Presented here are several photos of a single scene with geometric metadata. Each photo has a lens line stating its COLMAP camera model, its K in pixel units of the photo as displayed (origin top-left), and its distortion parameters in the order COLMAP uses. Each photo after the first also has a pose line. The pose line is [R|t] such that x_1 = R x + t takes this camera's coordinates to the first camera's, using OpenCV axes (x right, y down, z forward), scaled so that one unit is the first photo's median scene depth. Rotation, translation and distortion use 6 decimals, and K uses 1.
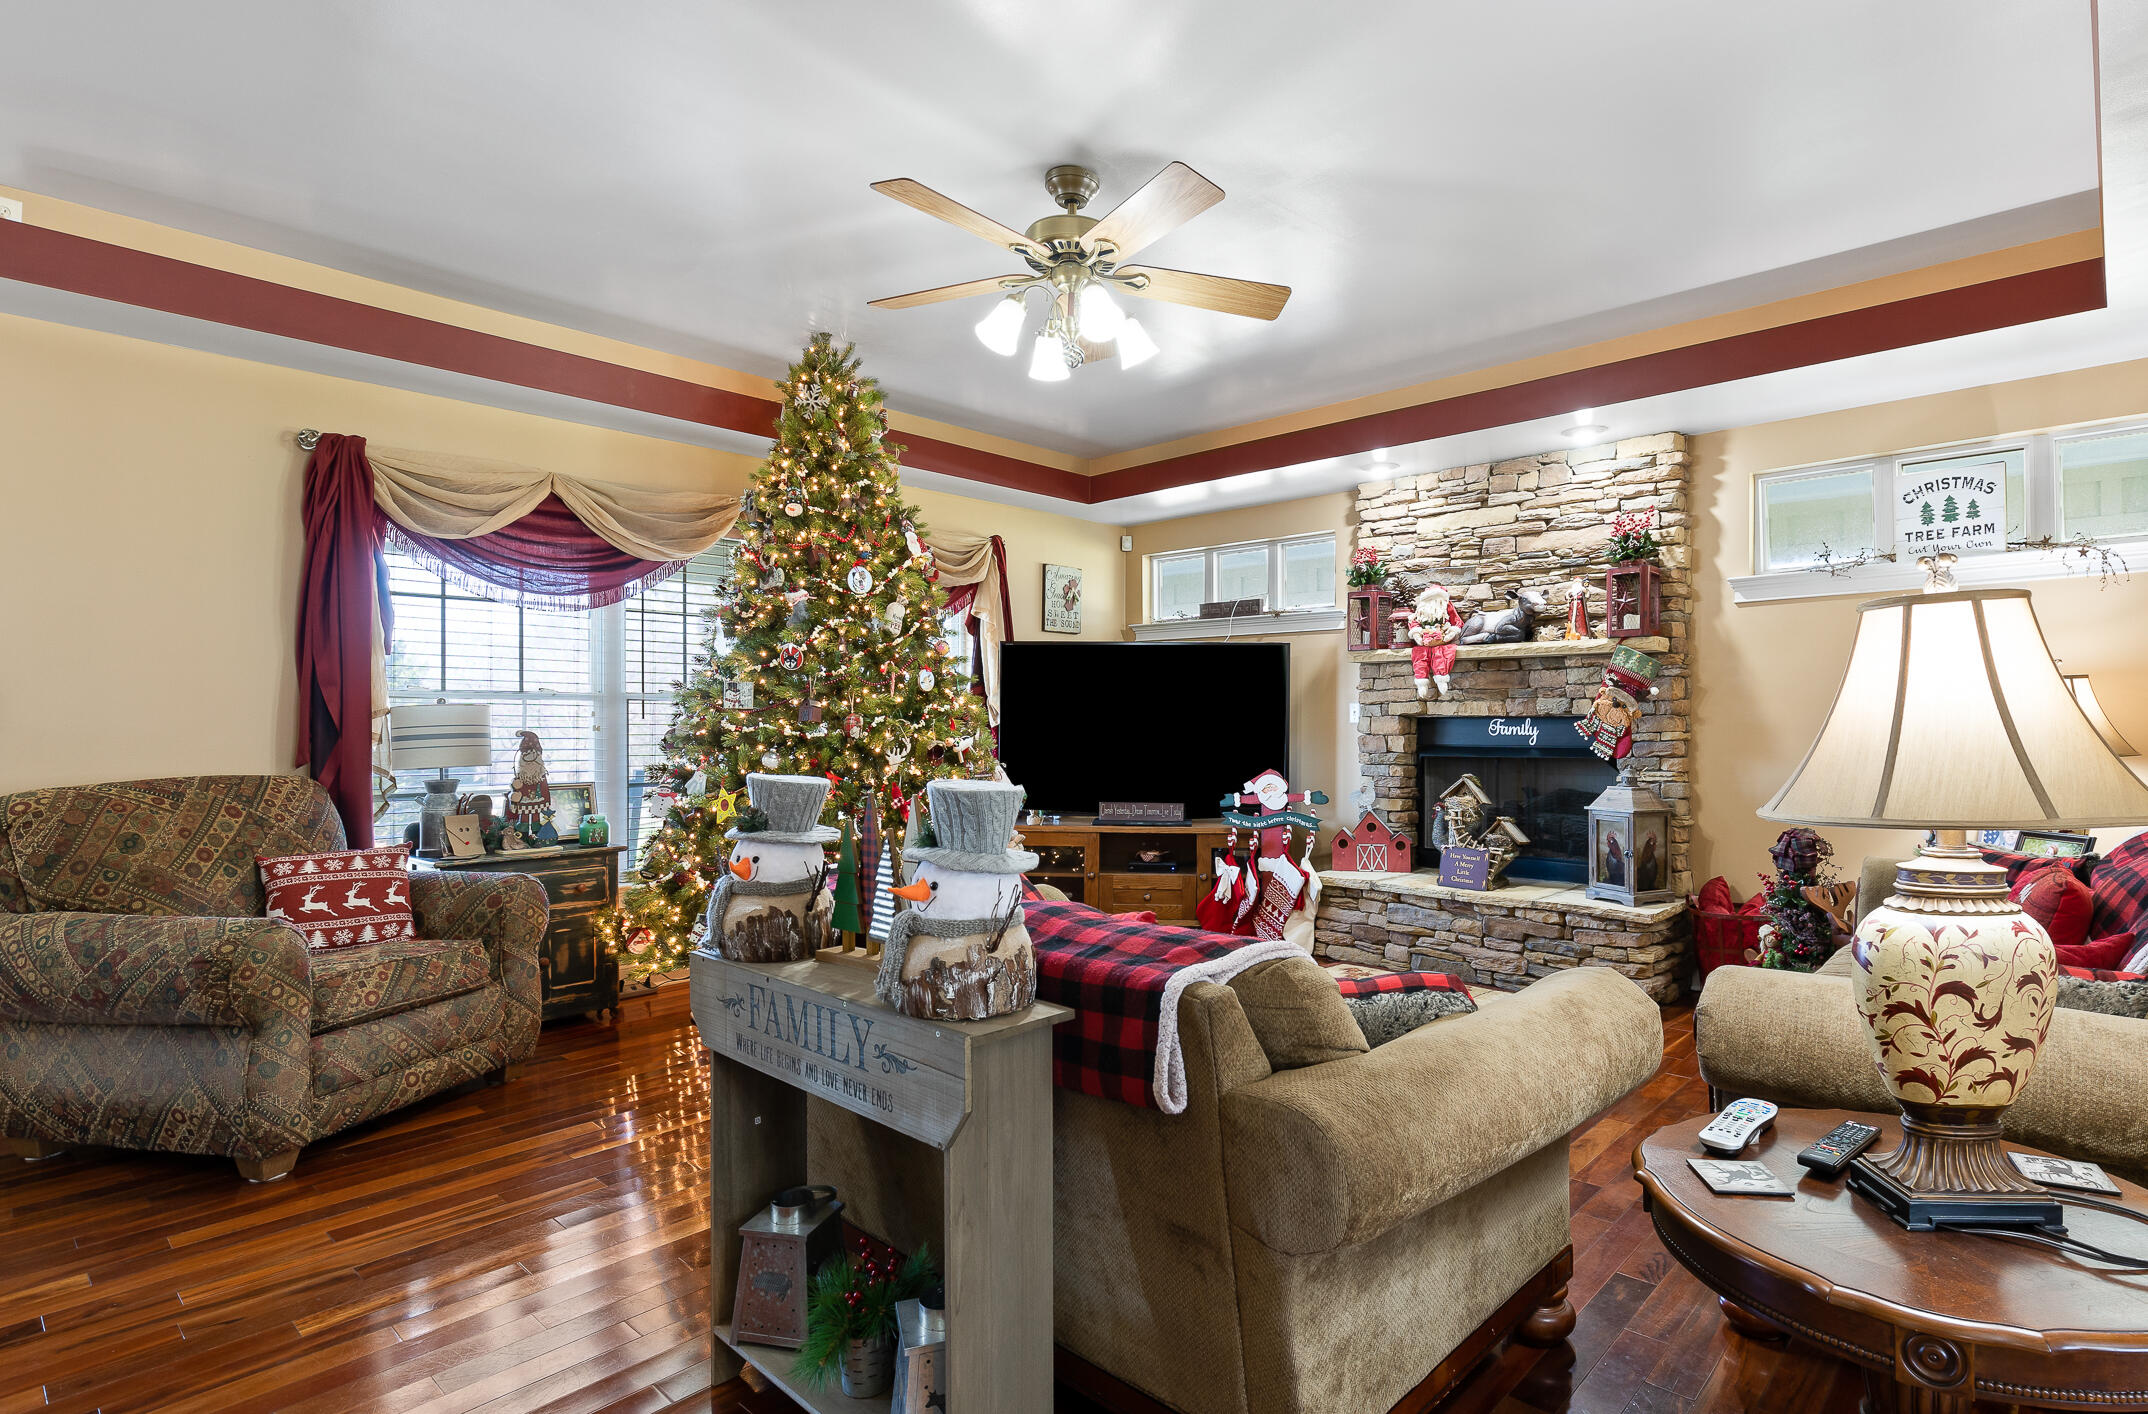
lens RADIAL K [[1088.3, 0, 1168.2], [0, 1088.3, 705.0], [0, 0, 1]] dist [0.015550, 0.000072]
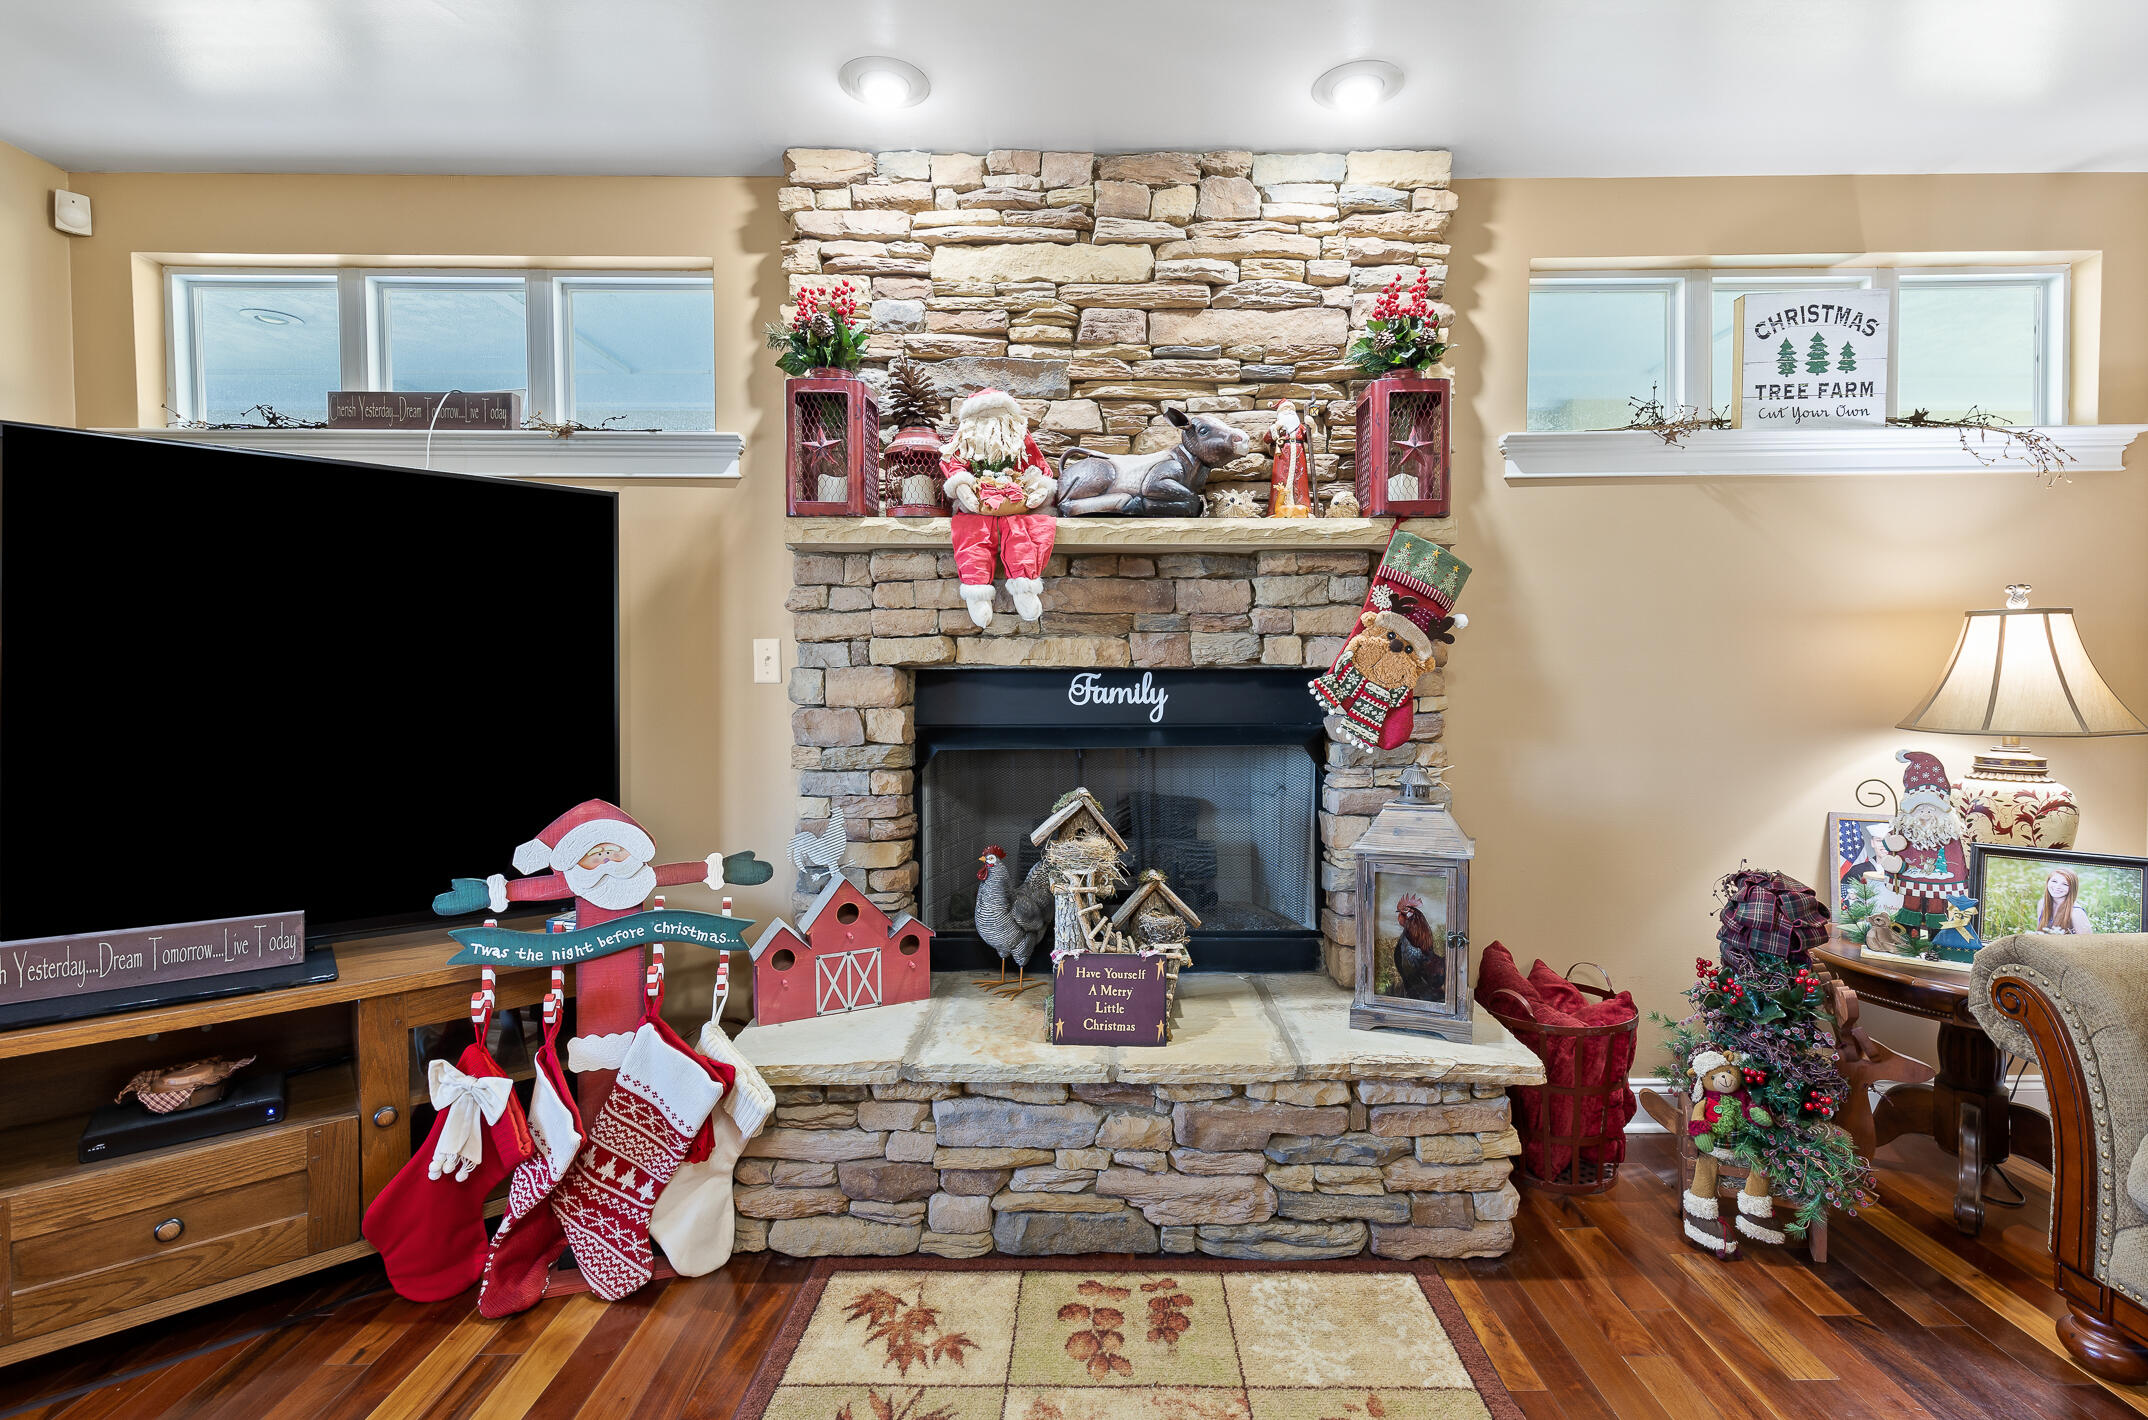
lens RADIAL K [[982.0, 0, 1091.9], [0, 982.0, 706.9], [0, 0, 1]] dist [0.006252, -0.000158]
pose [[0.748836, -0.021573, 0.662404, -0.005291], [-0.010112, 0.998982, 0.043965, 0.008331], [-0.662678, -0.039621, 0.747856, 0.662482]]
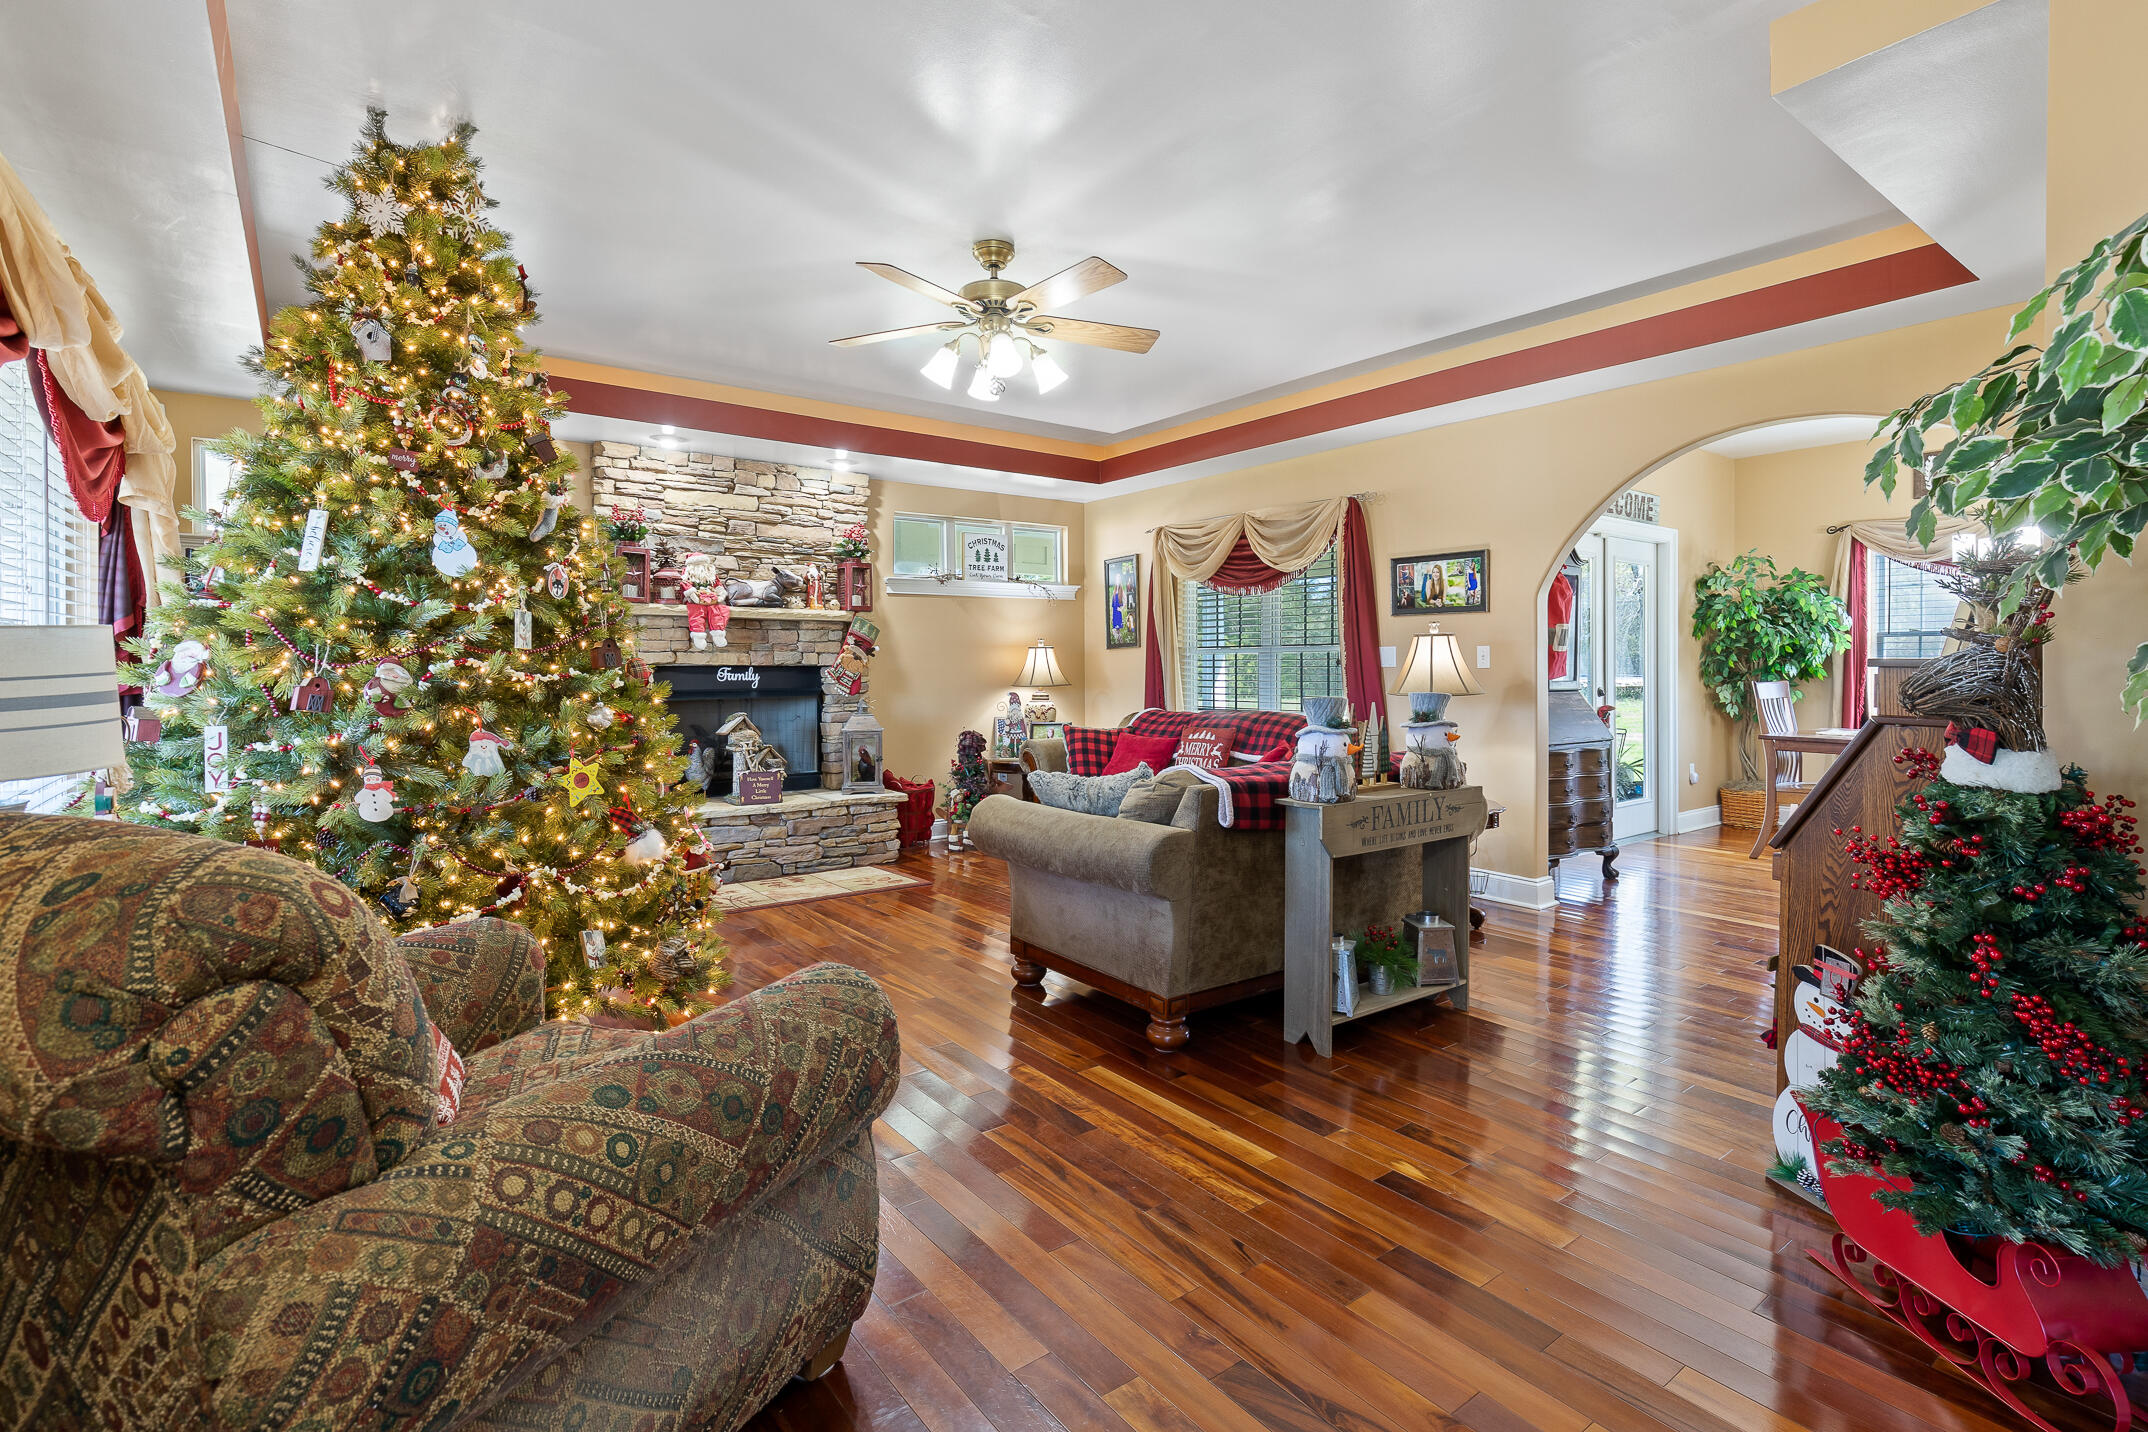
lens RADIAL K [[1003.2, 0, 1091.0], [0, 1003.2, 661.5], [0, 0, 1]] dist [0.009356, -0.001289]
pose [[0.193739, 0.007967, 0.981021, -0.733531], [-0.011097, 0.999921, -0.005929, 0.008248], [-0.980990, -0.009737, 0.193812, 0.389900]]
